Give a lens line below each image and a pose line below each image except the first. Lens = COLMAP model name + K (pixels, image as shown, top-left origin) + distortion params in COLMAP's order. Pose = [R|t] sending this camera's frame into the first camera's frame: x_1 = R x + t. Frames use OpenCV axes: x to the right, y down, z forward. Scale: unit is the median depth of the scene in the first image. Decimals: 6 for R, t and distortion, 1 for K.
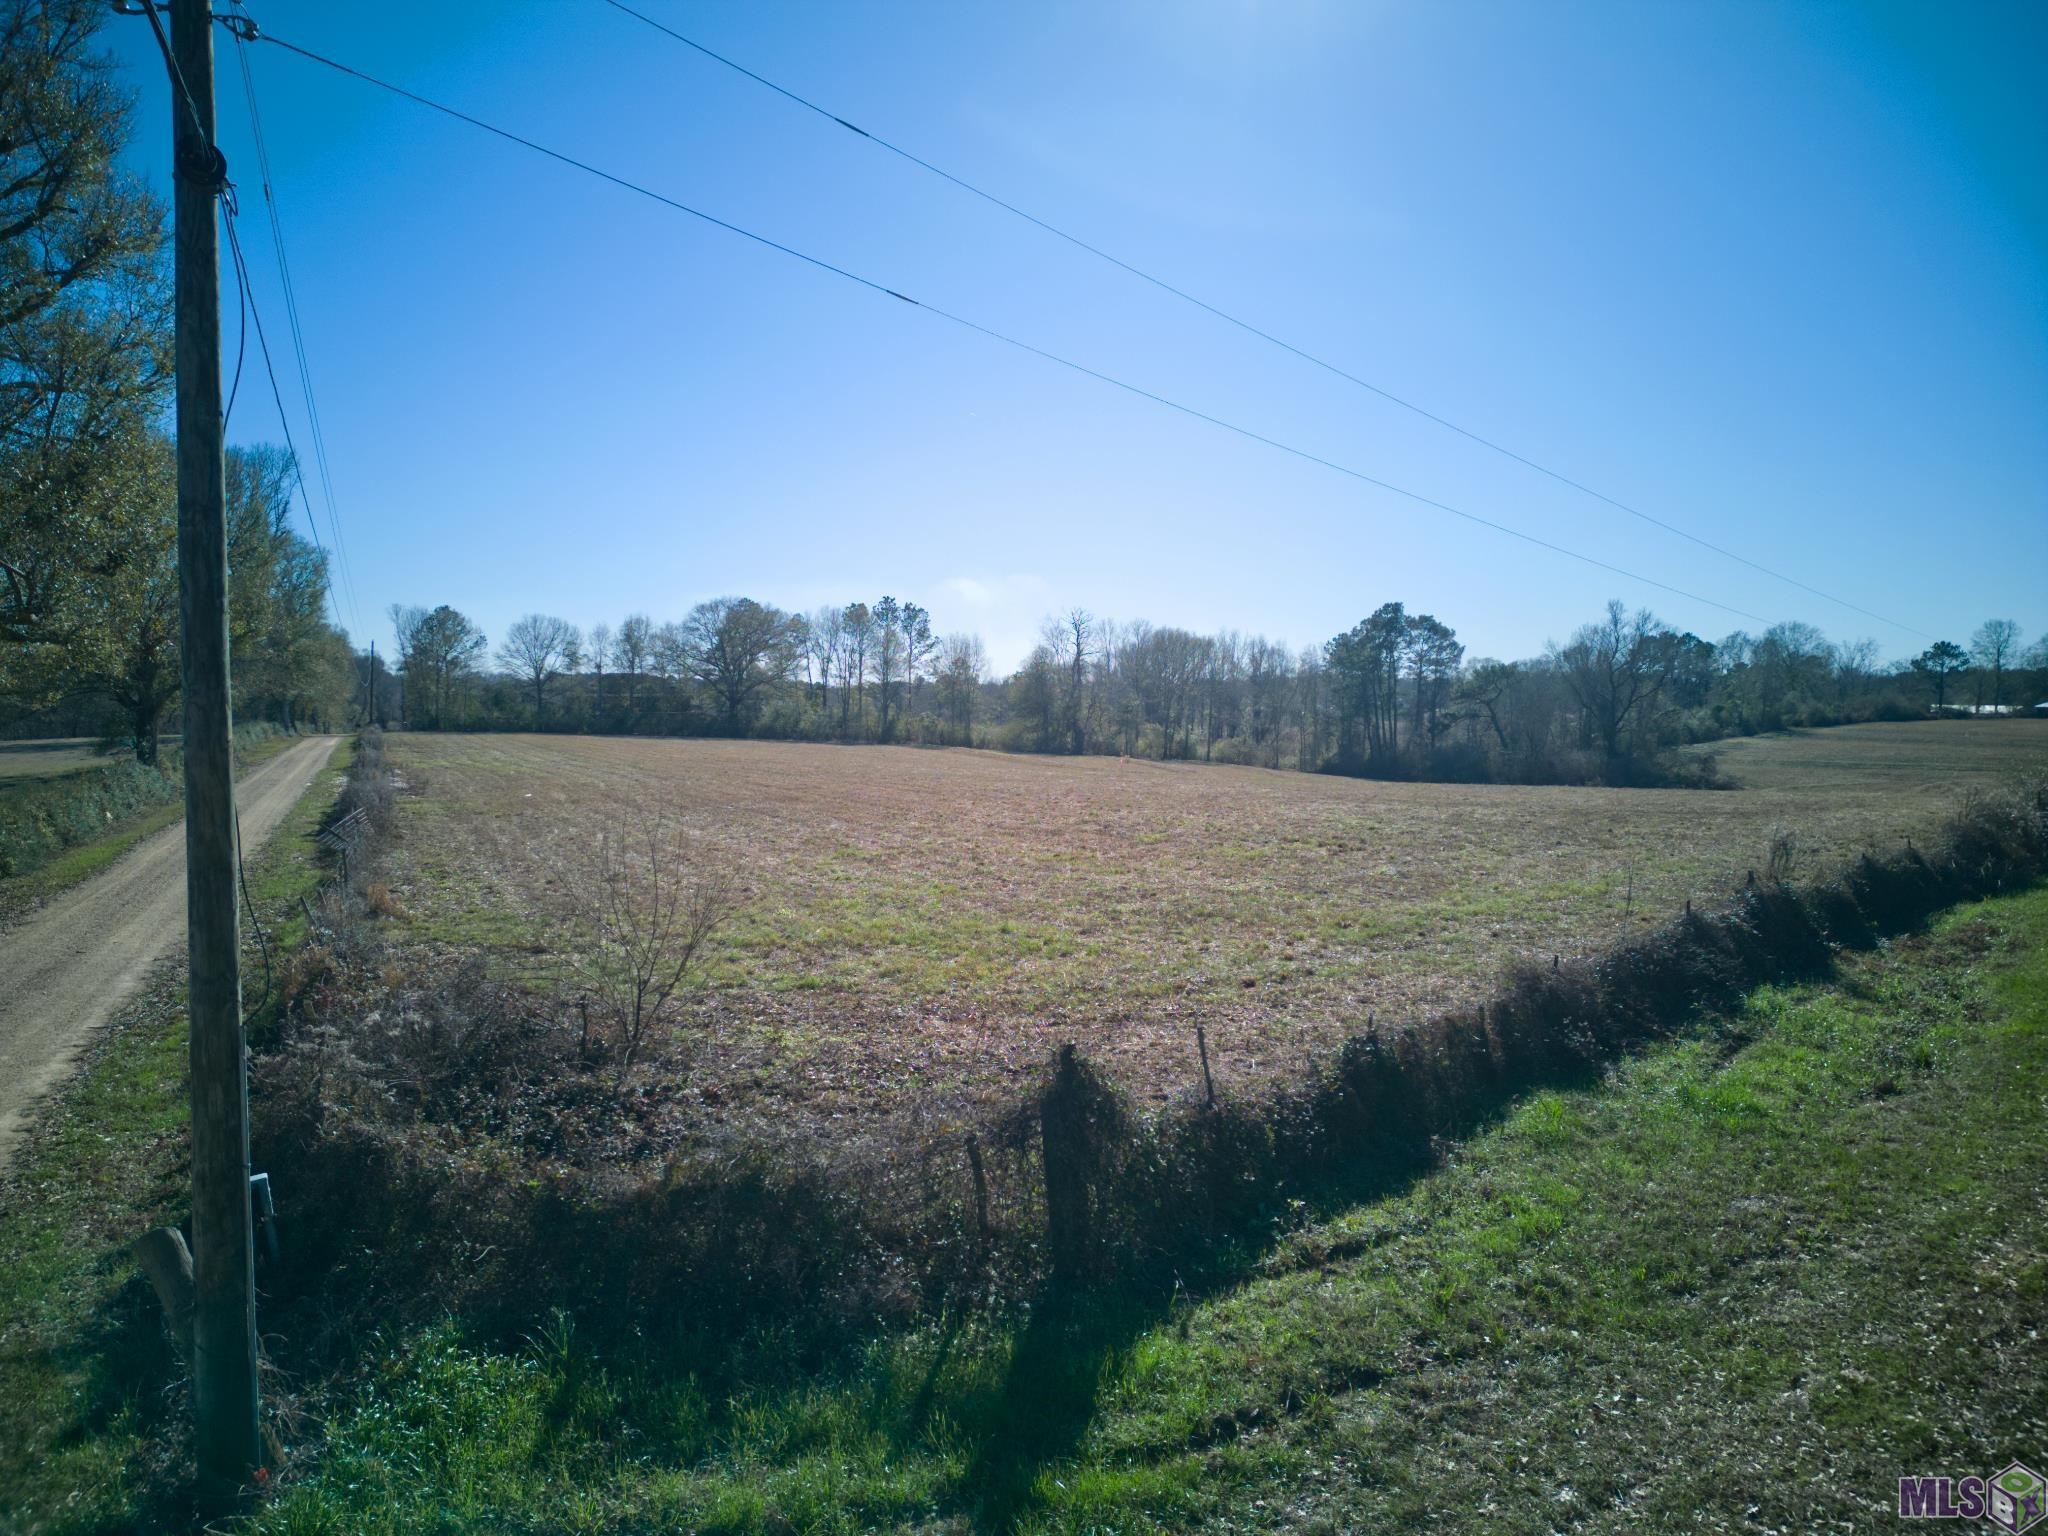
lens RADIAL K [[1436.2, 0, 1024.8], [0, 1436.2, 770.4], [0, 0, 1]] dist [0.059801, -0.021159]
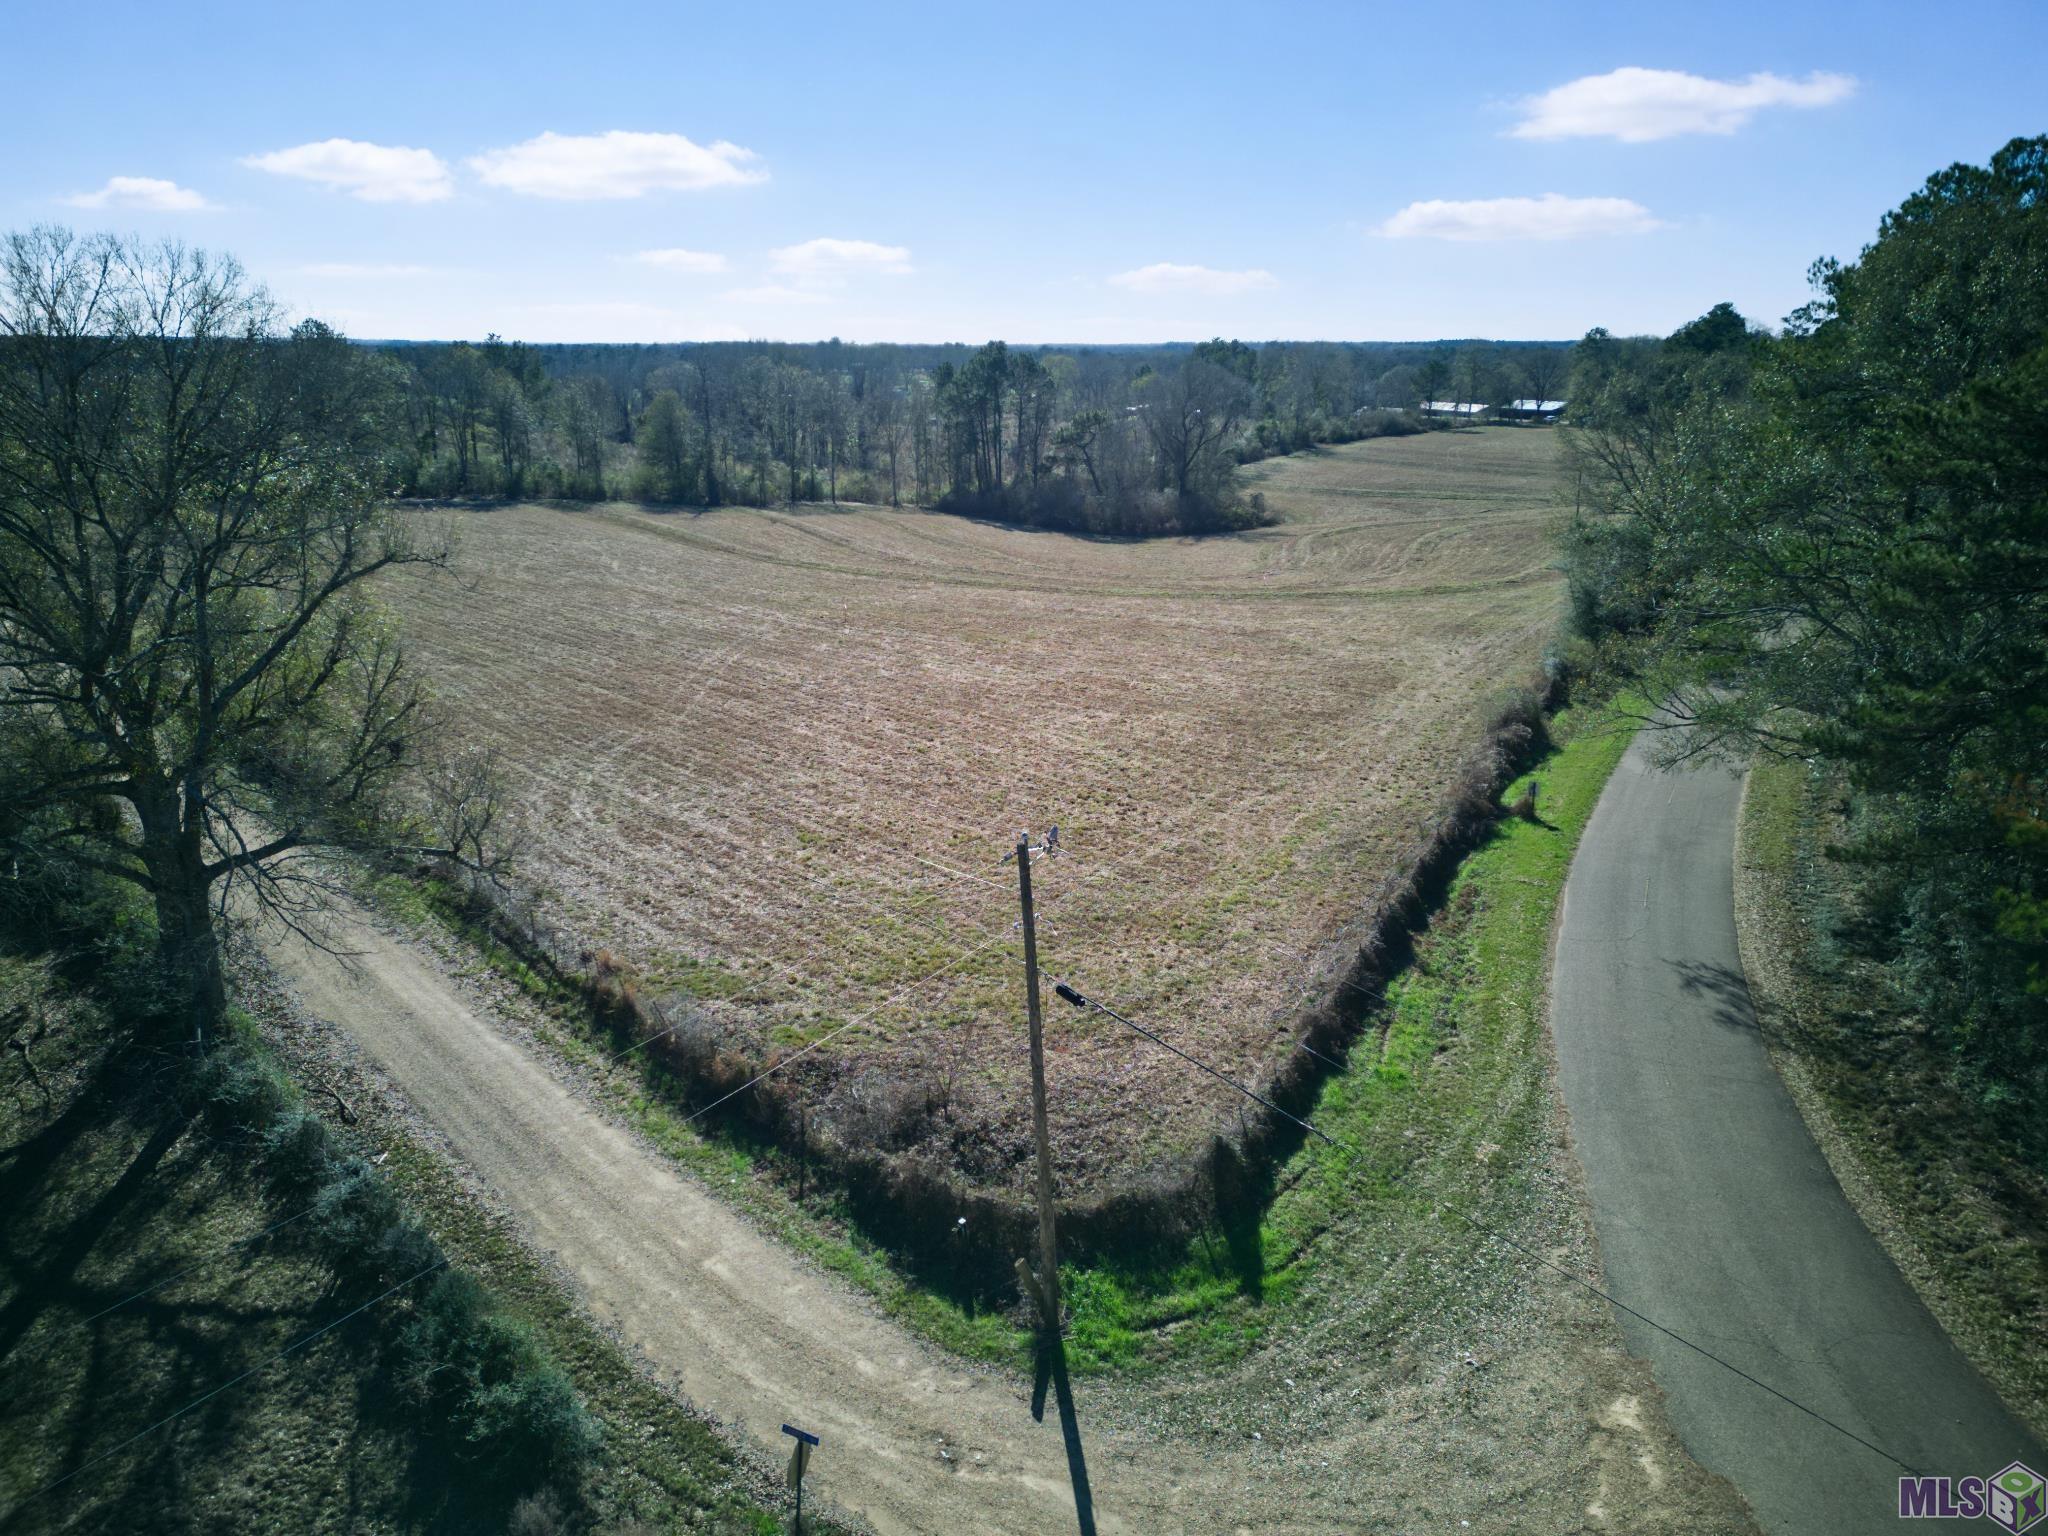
lens RADIAL K [[1436.2, 0, 1018.0], [0, 1436.2, 770.3], [0, 0, 1]] dist [0.059801, -0.021159]
pose [[0.956641, -0.078738, 0.280426, -0.064478], [0.011506, 0.972233, 0.233732, -0.070060], [-0.291043, -0.220371, 0.930984, -0.083643]]
